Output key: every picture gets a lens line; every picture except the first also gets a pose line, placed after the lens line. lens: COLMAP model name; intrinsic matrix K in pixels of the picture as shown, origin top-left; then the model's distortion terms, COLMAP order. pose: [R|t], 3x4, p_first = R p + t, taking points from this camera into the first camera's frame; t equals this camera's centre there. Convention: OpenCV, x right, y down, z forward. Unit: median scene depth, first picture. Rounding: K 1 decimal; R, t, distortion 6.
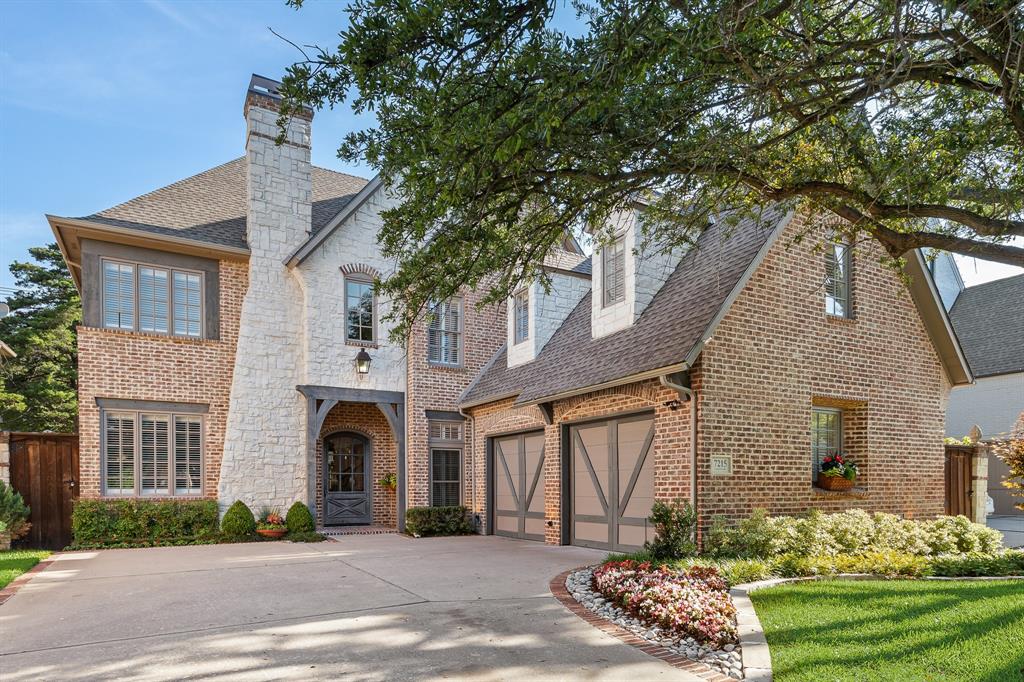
lens RADIAL K [[389.2, 0, 511.9], [0, 389.2, 341.7], [0, 0, 1]] dist [-0.002465, 0.000298]
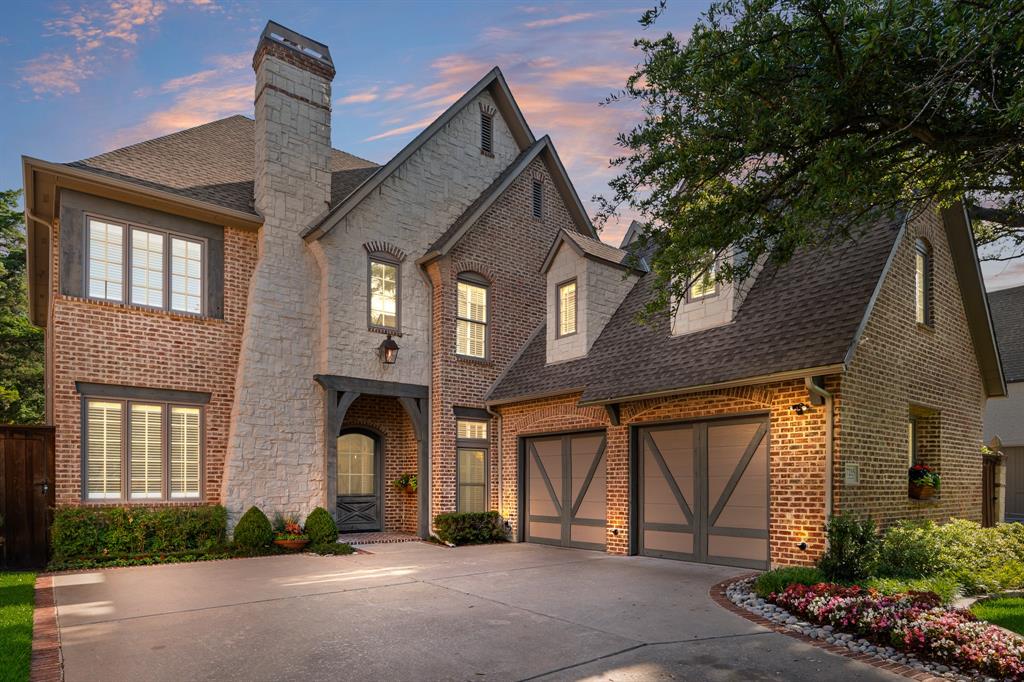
lens RADIAL K [[397.0, 0, 510.7], [0, 397.0, 336.2], [0, 0, 1]] dist [-0.000778, 0.000688]
pose [[0.994690, 0.041612, 0.094127, -0.220928], [-0.041315, 0.999133, -0.005093, 0.012621], [-0.094258, 0.001178, 0.995547, 0.067696]]
